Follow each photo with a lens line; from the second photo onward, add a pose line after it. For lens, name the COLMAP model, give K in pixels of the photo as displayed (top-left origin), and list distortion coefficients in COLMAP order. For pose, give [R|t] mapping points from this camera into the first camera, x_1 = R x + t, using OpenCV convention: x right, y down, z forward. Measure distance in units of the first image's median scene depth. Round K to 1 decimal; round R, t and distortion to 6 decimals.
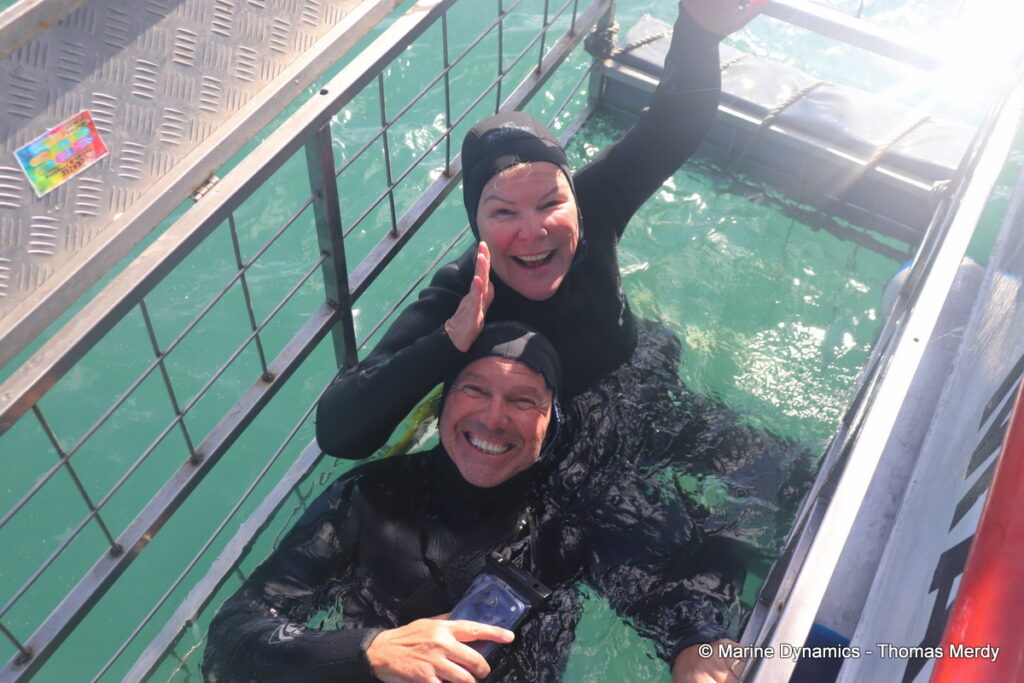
lens RADIAL K [[1065.2, 0, 512.0], [0, 1065.2, 341.5], [0, 0, 1]] dist [-0.008937, 0.001922]
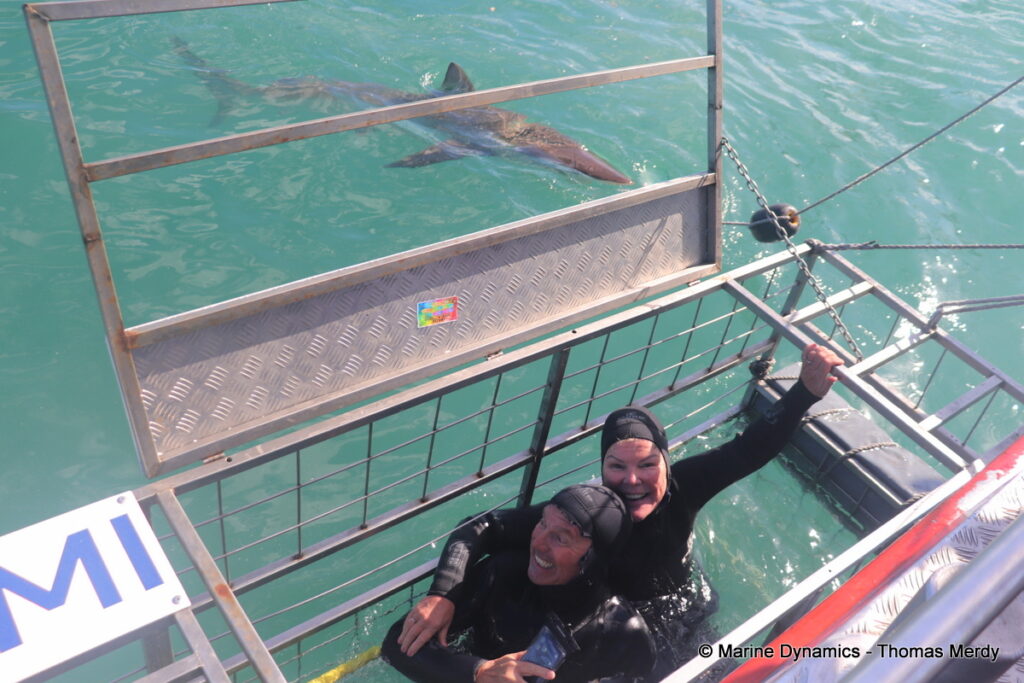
lens RADIAL K [[889.9, 0, 512.0], [0, 889.9, 341.5], [0, 0, 1]] dist [-0.001774, -0.000781]
pose [[0.905894, 0.343253, -0.248059, 0.088911], [-0.393794, 0.898243, -0.195157, 0.097613], [0.155829, 0.274476, 0.948884, -0.365882]]
